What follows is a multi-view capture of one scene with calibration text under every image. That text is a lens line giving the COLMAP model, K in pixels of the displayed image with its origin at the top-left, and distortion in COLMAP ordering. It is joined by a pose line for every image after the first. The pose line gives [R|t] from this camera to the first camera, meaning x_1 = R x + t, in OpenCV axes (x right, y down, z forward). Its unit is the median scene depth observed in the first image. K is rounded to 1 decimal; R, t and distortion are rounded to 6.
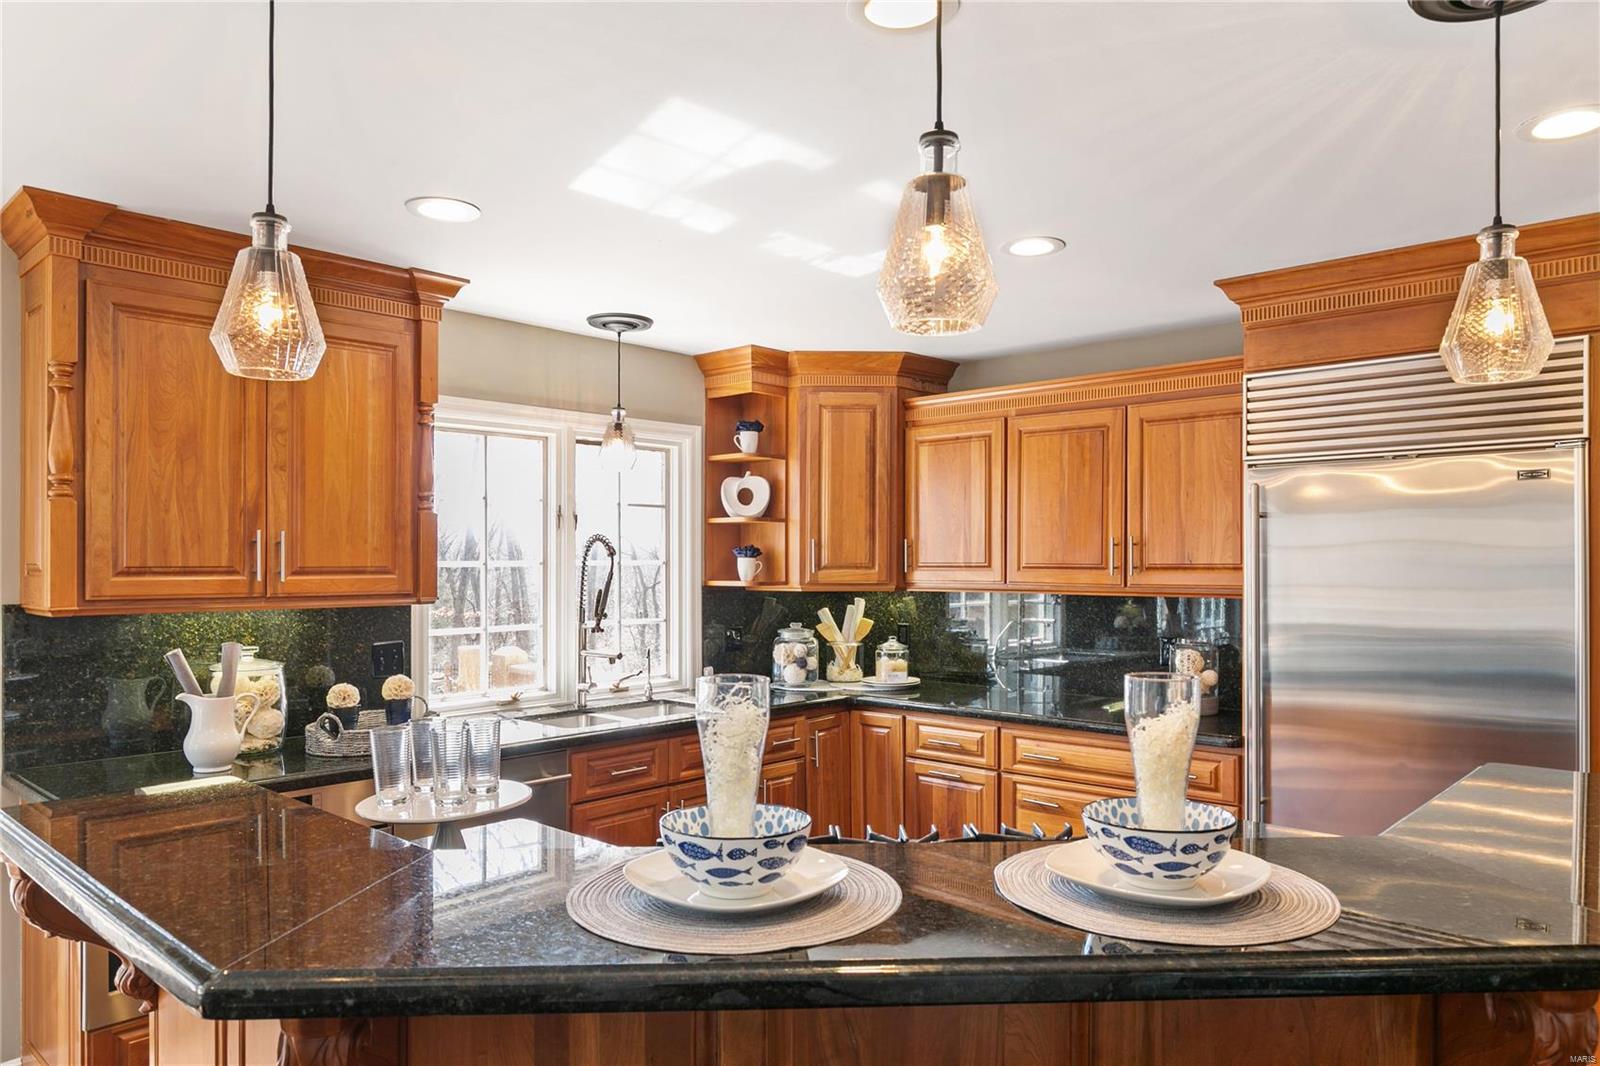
lens RADIAL K [[1050.1, 0, 800.9], [0, 1050.1, 551.0], [0, 0, 1]] dist [-0.000499, 0.004410]
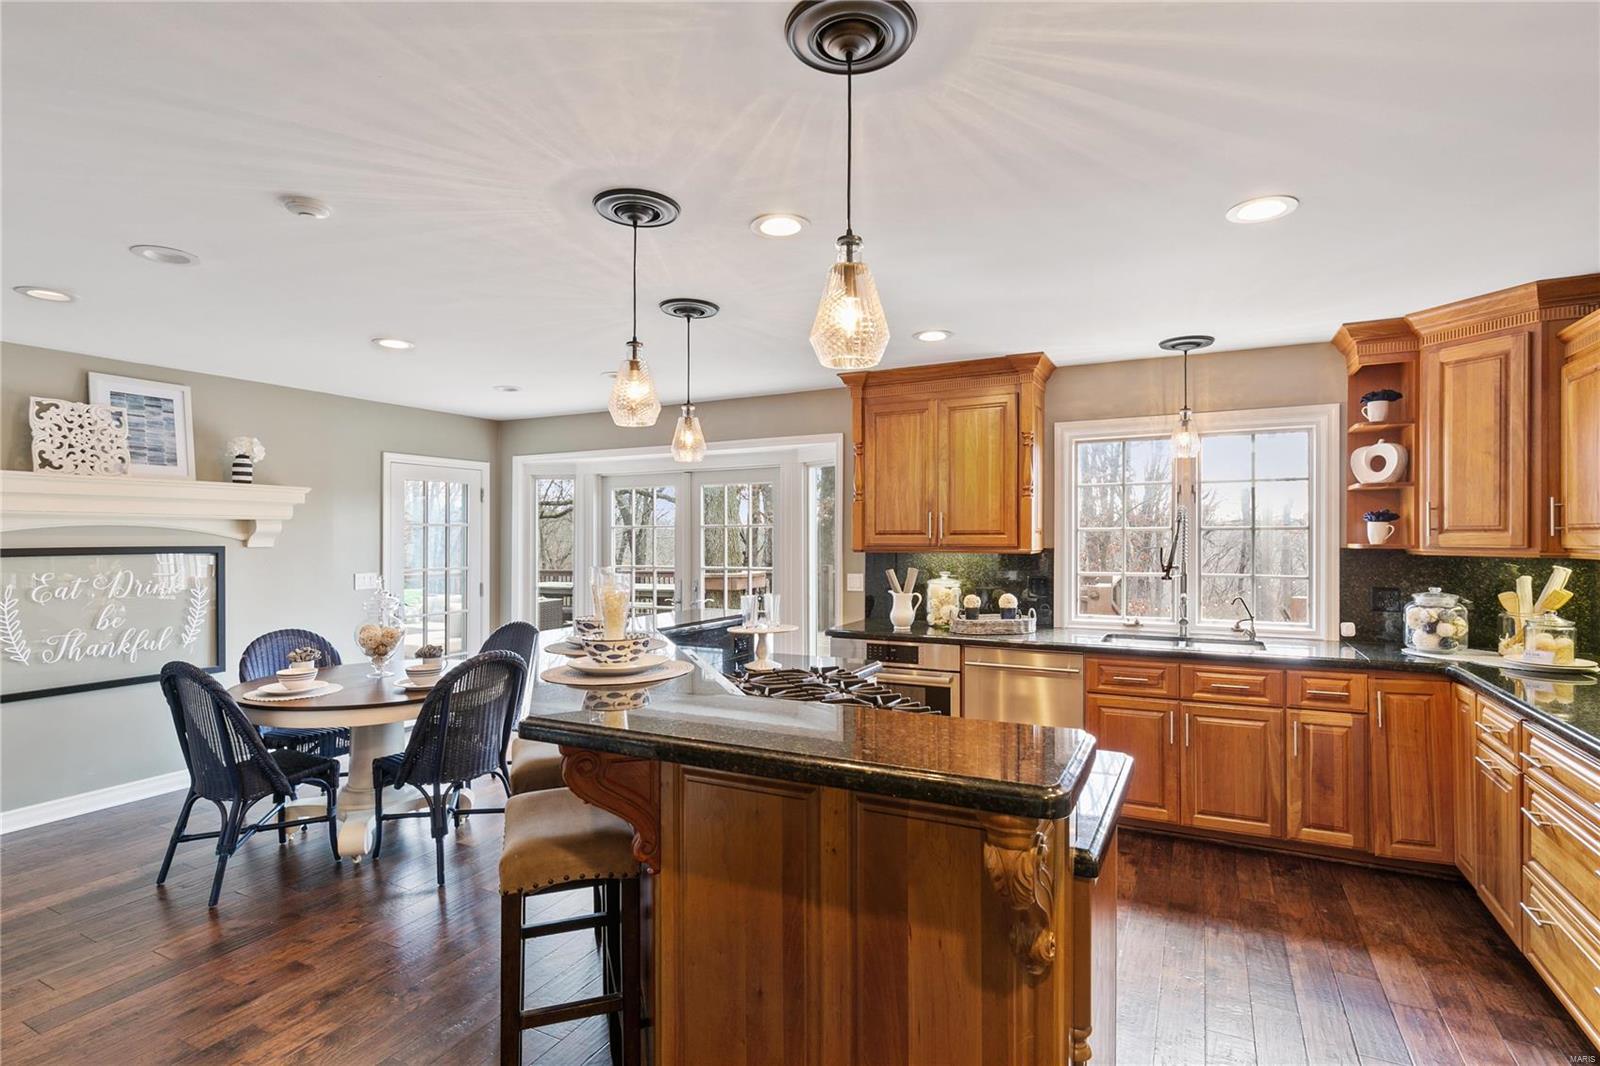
lens RADIAL K [[785.6, 0, 835.2], [0, 785.6, 524.8], [0, 0, 1]] dist [-0.004032, -0.000520]
pose [[0.289648, -0.012059, -0.957057, 0.544259], [0.012891, 0.999879, -0.008697, 0.009339], [0.957046, -0.009818, 0.289768, 0.257361]]
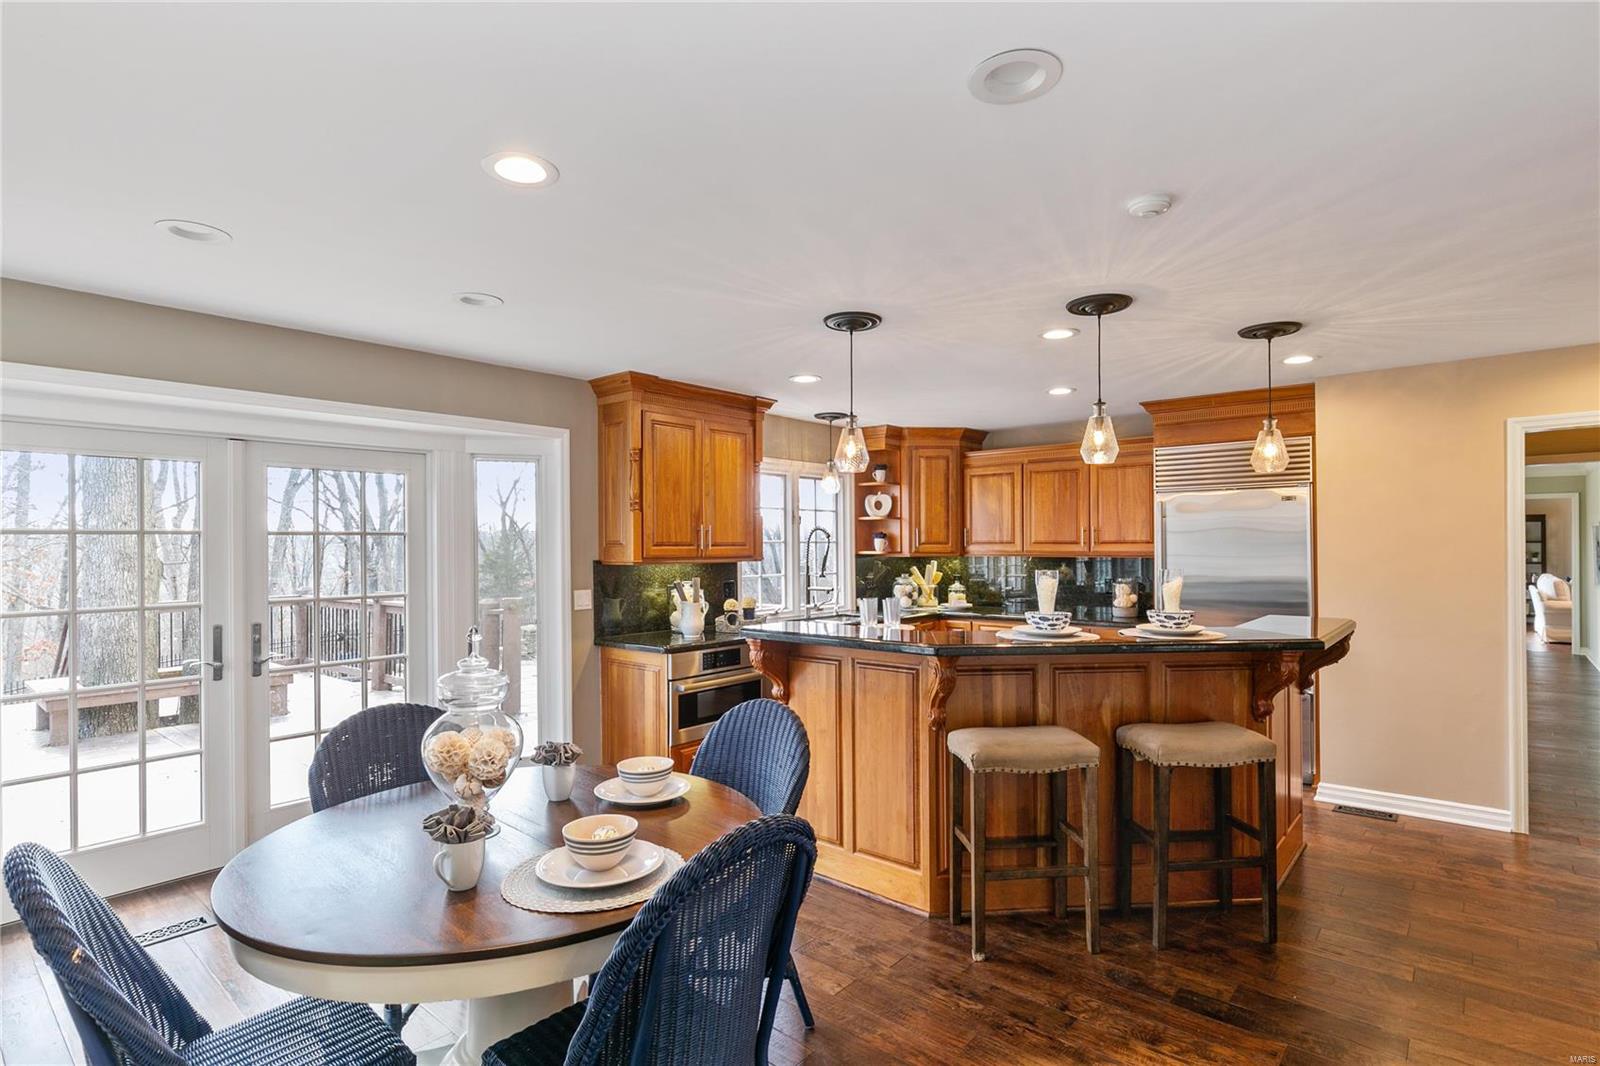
lens RADIAL K [[785.6, 0, 807.4], [0, 785.6, 535.3], [0, 0, 1]] dist [-0.004032, -0.000520]
pose [[0.999027, -0.002632, 0.044023, -0.240407], [0.002704, 0.999995, -0.001569, 0.002465], [-0.044018, 0.001687, 0.999029, -0.374878]]
